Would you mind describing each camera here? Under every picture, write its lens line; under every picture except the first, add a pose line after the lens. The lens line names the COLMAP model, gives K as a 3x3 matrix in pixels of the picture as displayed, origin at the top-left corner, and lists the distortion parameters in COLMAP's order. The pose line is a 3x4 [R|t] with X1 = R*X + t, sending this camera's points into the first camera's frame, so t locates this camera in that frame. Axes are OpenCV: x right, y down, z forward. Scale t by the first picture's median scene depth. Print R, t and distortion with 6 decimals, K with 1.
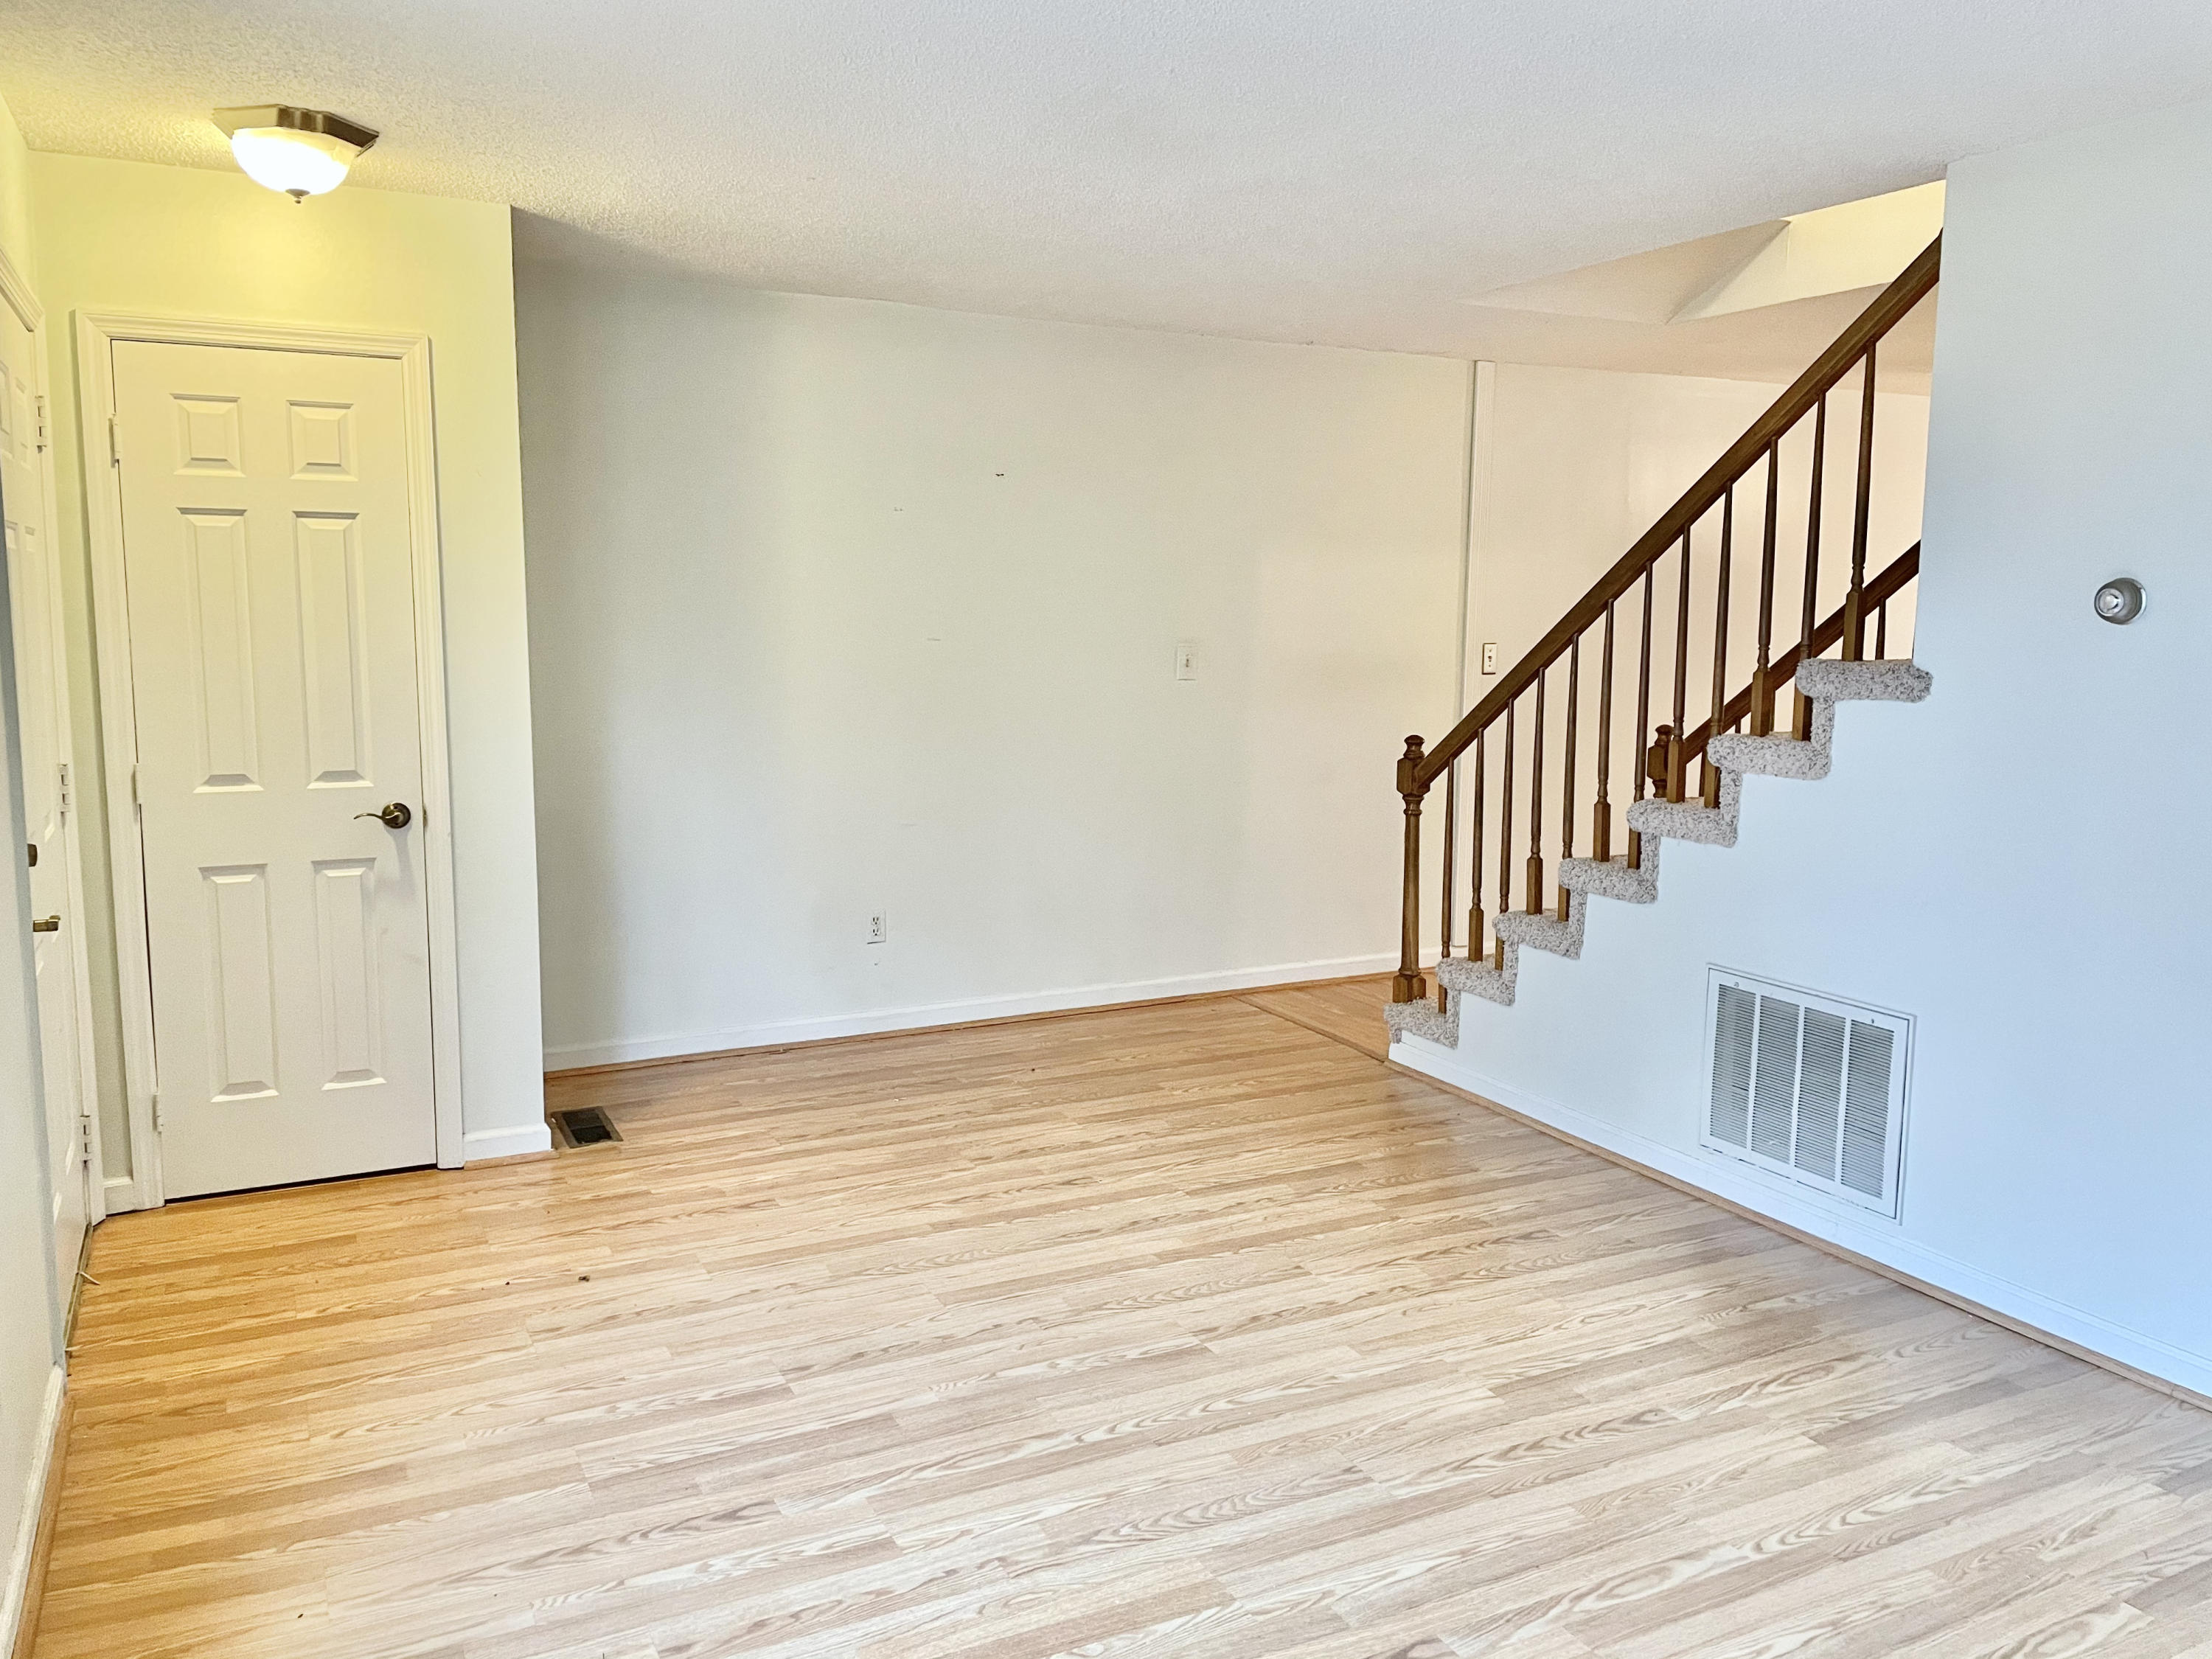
lens RADIAL K [[1676.9, 0, 1106.0], [0, 1676.9, 829.5], [0, 0, 1]] dist [0.117130, -0.149113]
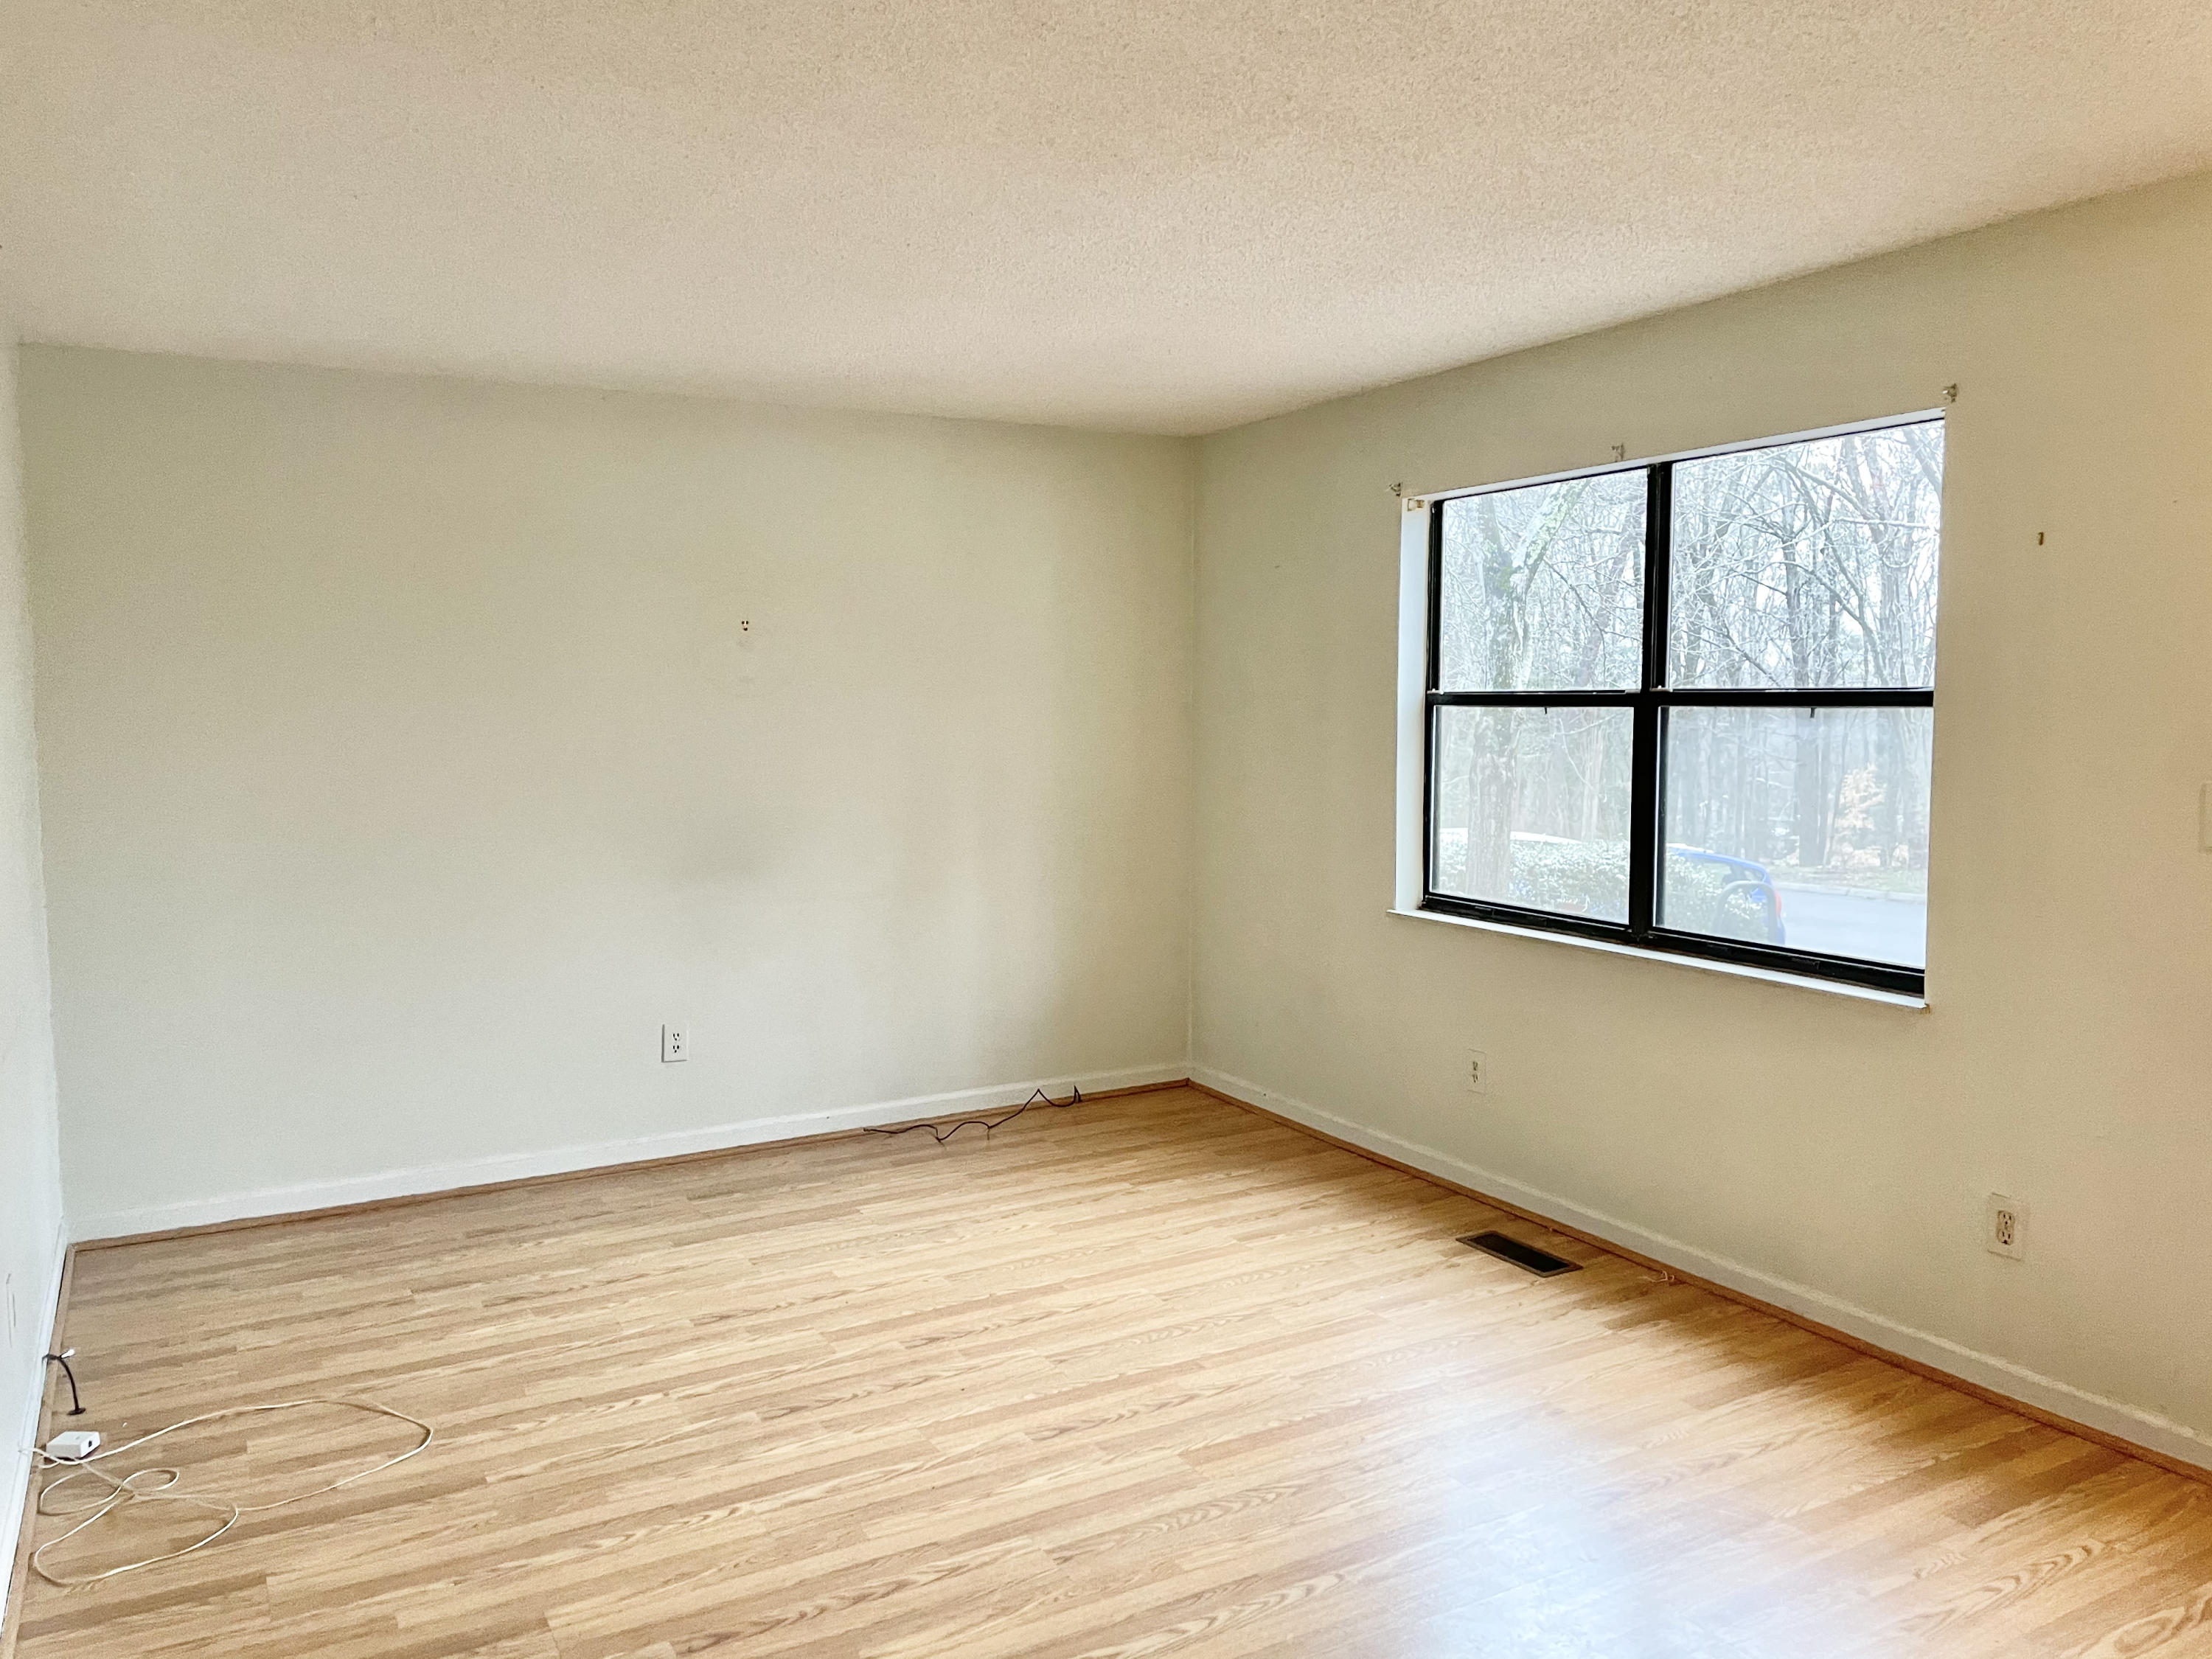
lens RADIAL K [[1638.2, 0, 1141.2], [0, 1638.2, 832.5], [0, 0, 1]] dist [0.081835, -0.109915]
pose [[-0.998585, 0.004230, -0.053019, 0.115829], [-0.007219, 0.976829, 0.213900, -0.201275], [0.052695, 0.213980, -0.975416, 1.461509]]
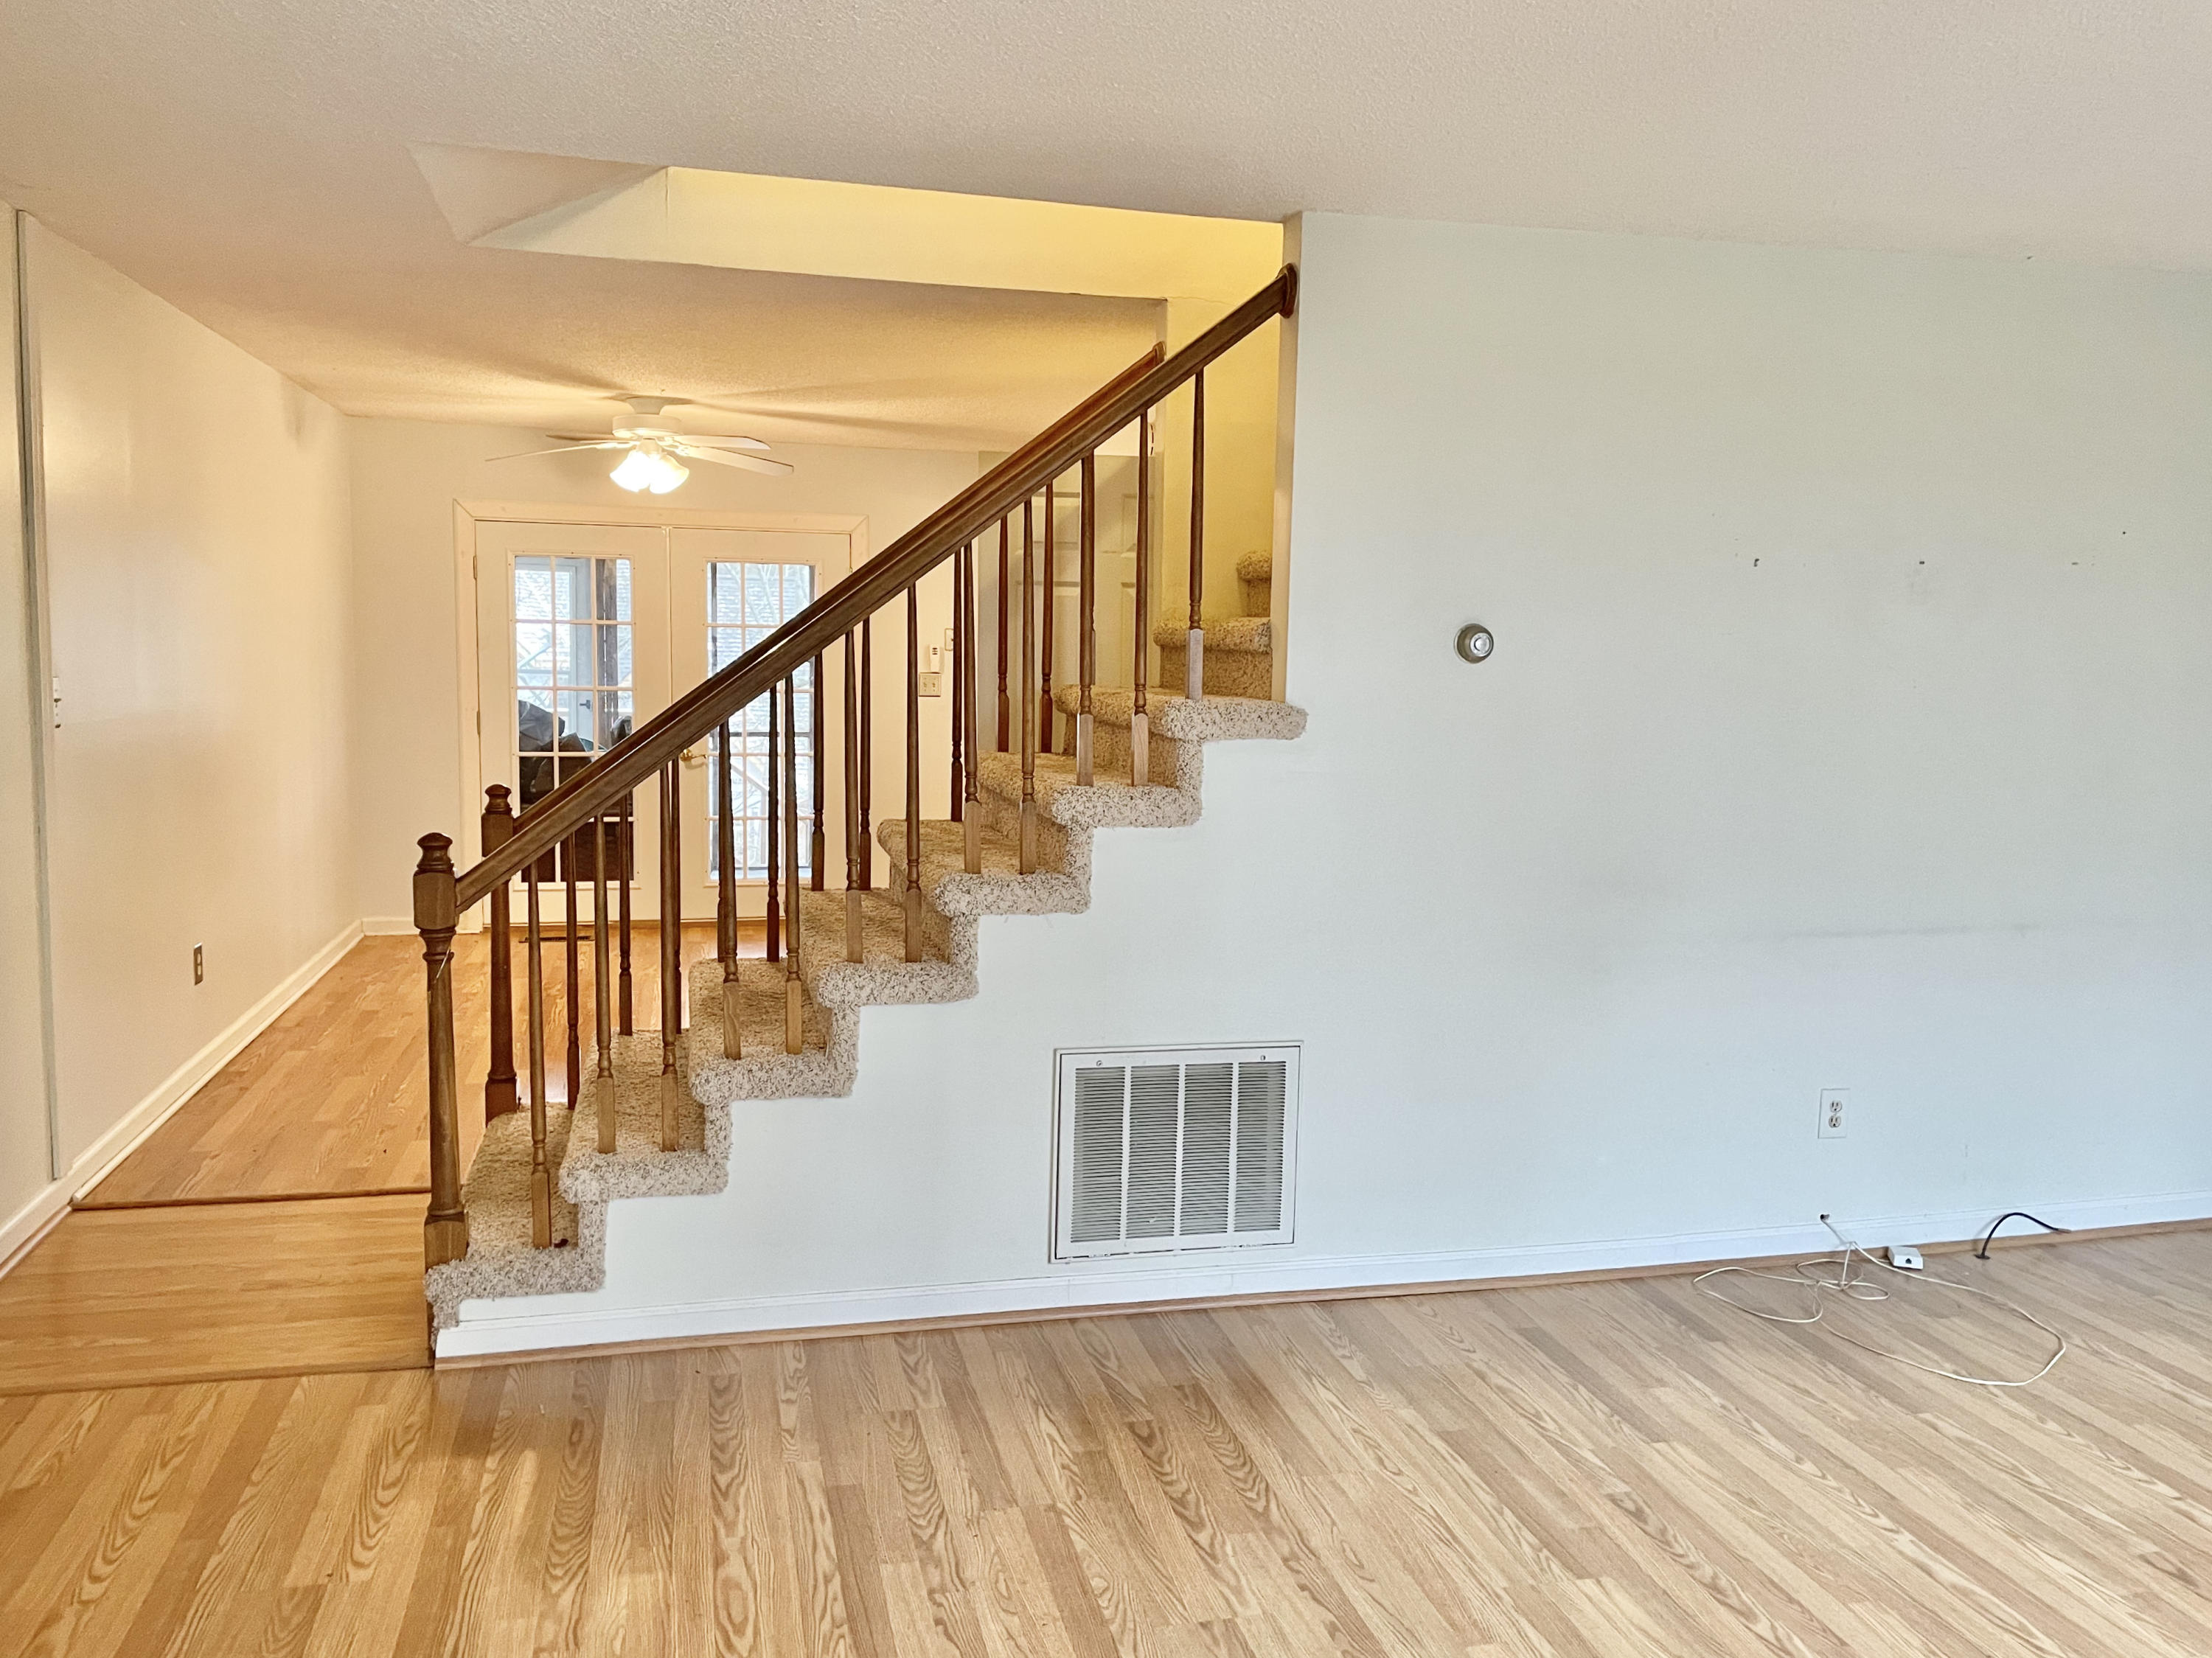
lens RADIAL K [[1676.8, 0, 1106.0], [0, 1676.8, 829.0], [0, 0, 1]] dist [0.117130, -0.149113]
pose [[0.219306, -0.105319, 0.969955, -0.519776], [0.112121, 0.990291, 0.082177, -0.113503], [-0.969192, 0.090730, 0.228985, 0.860373]]
